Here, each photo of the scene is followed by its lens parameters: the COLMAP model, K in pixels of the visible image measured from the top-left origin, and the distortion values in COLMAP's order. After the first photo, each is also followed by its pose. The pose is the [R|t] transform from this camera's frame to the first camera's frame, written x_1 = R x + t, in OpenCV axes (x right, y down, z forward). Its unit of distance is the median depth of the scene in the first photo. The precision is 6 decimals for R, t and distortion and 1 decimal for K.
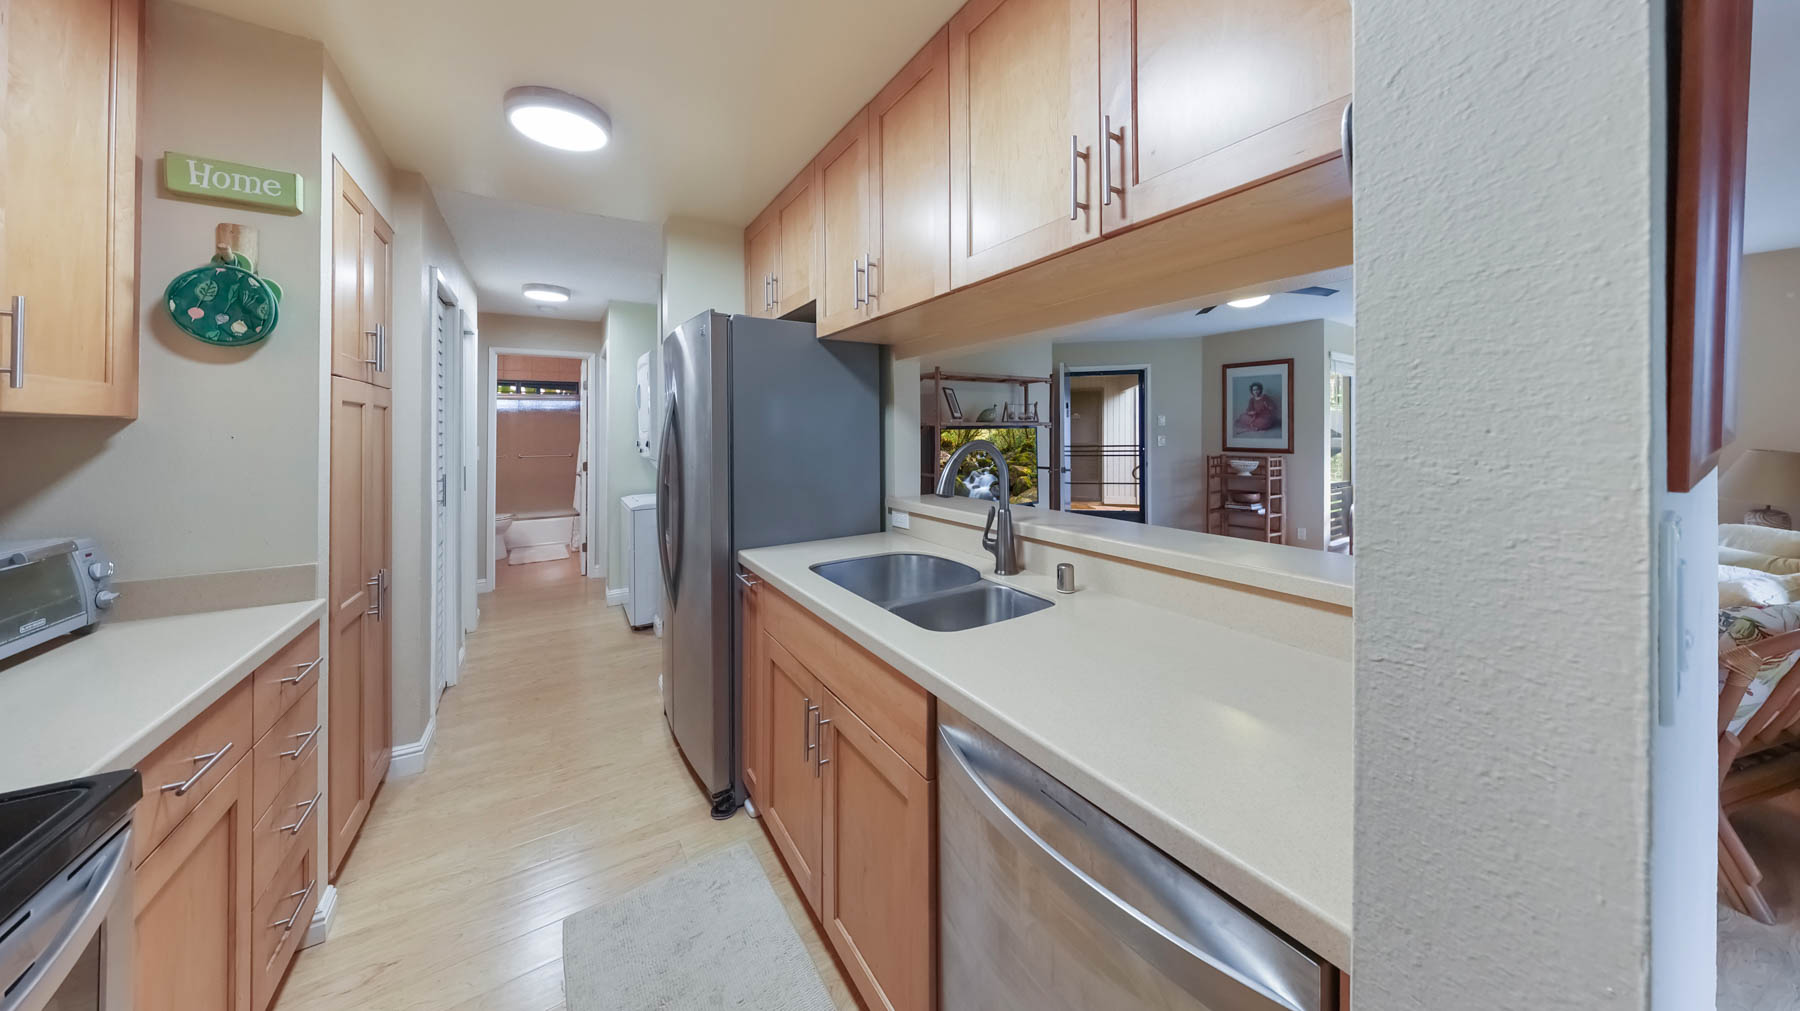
lens RADIAL K [[538.6, 0, 905.1], [0, 538.6, 429.5], [0, 0, 1]] dist [0.001041, 0.000068]
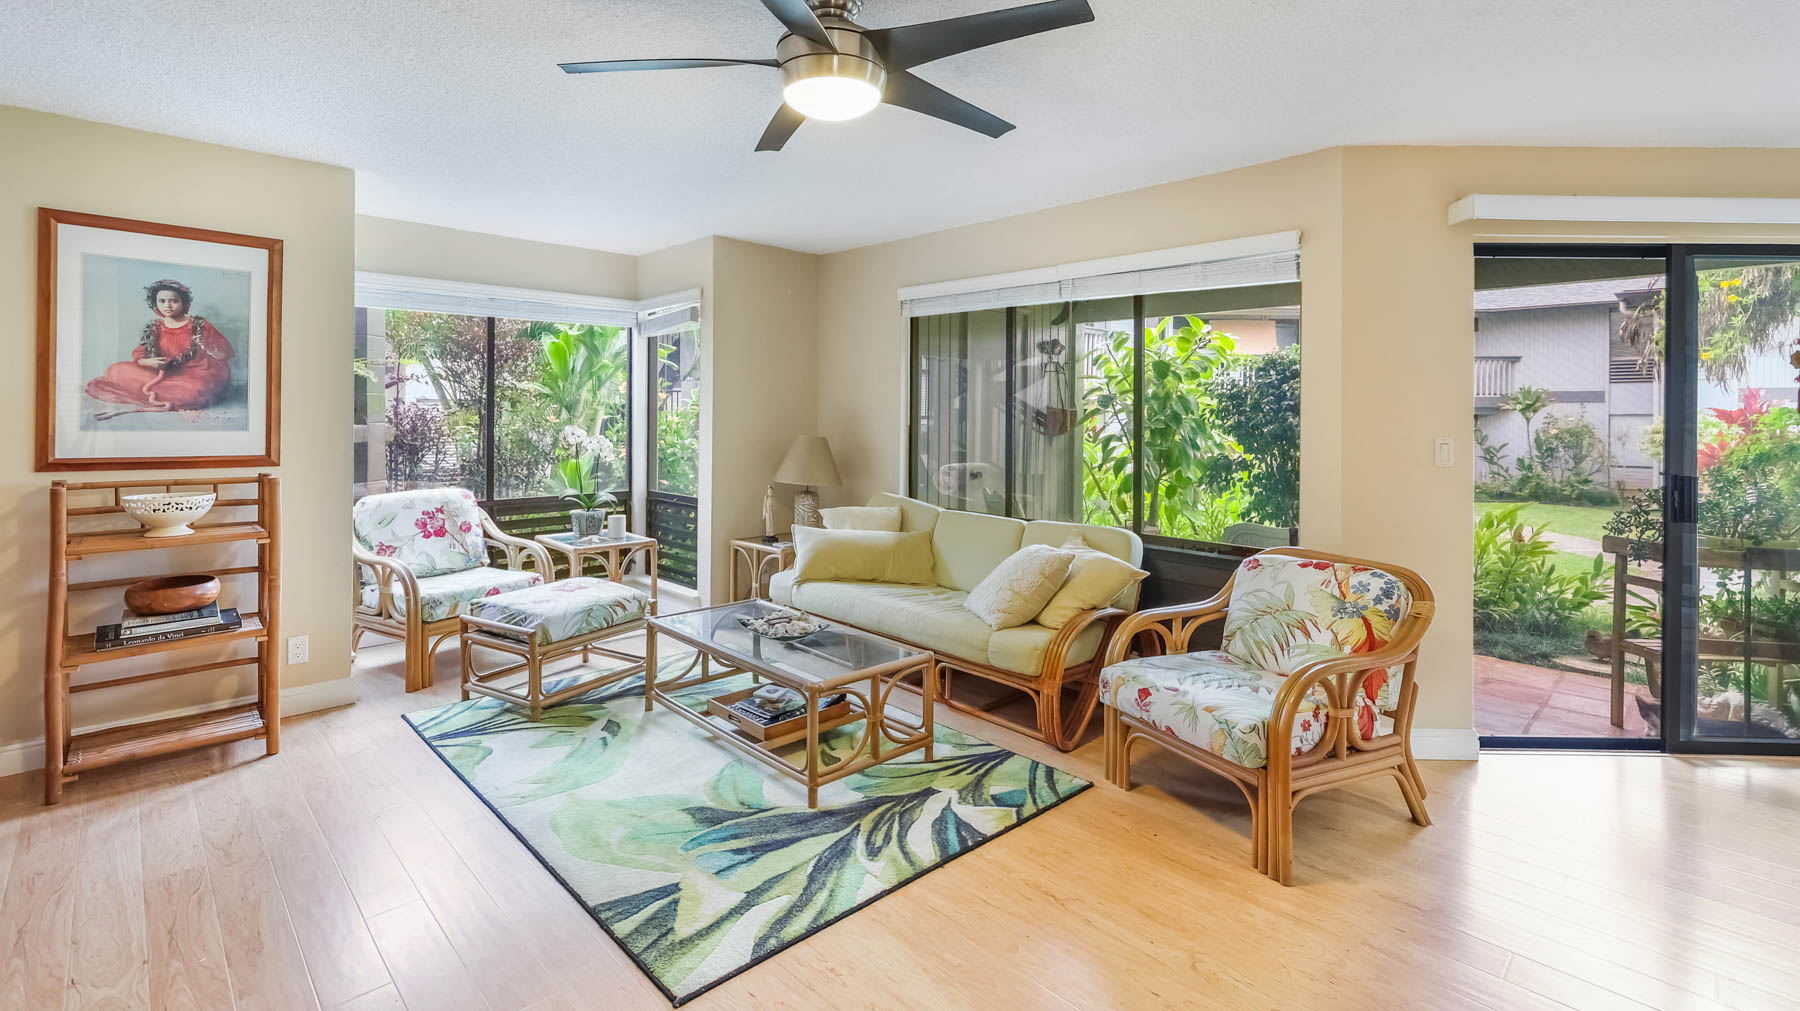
lens RADIAL K [[821.1, 0, 902.7], [0, 821.1, 426.0], [0, 0, 1]] dist [0.005682, -0.000567]
pose [[-0.187550, -0.014474, 0.982148, -0.003516], [-0.012989, 0.999841, 0.012254, -0.000891], [-0.982169, -0.010459, -0.187708, 0.638484]]
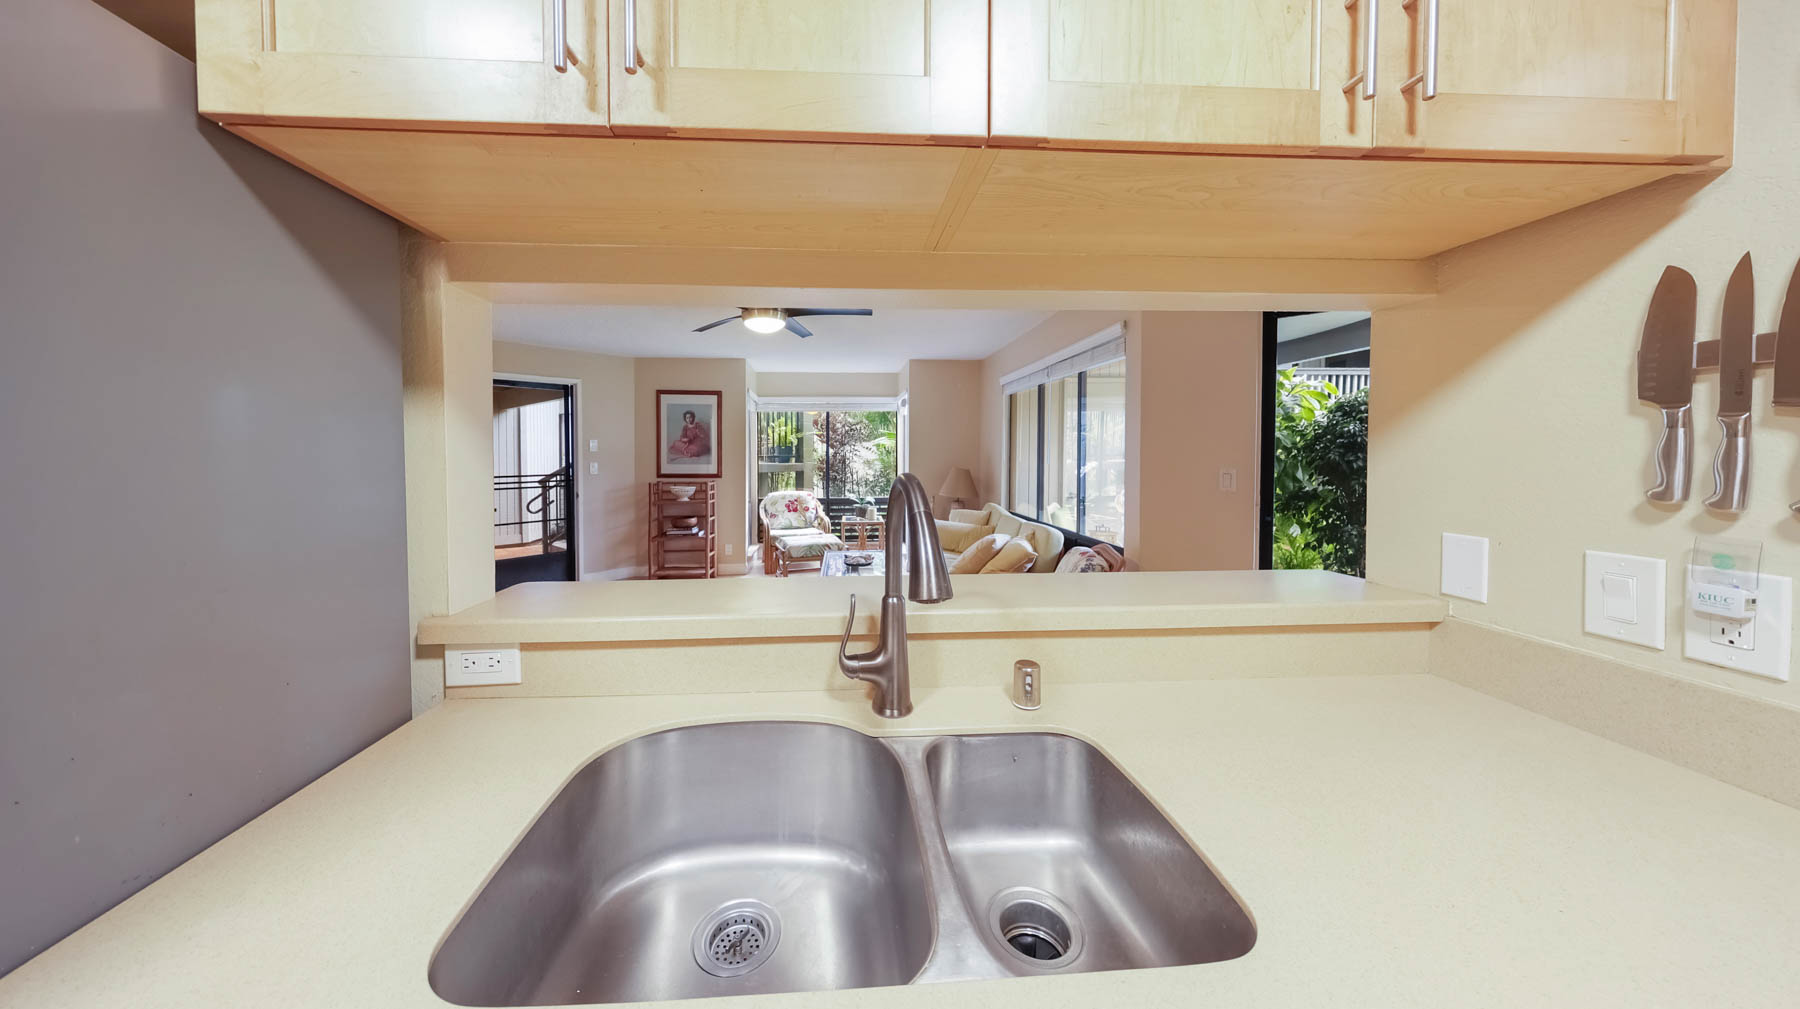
lens RADIAL K [[538.6, 0, 866.9], [0, 538.6, 463.6], [0, 0, 1]] dist [0.001041, 0.000068]
pose [[0.494260, -0.009581, 0.869261, -0.083394], [-0.001678, 0.999927, 0.011975, 0.001982], [-0.869313, -0.007378, 0.494208, 0.201542]]
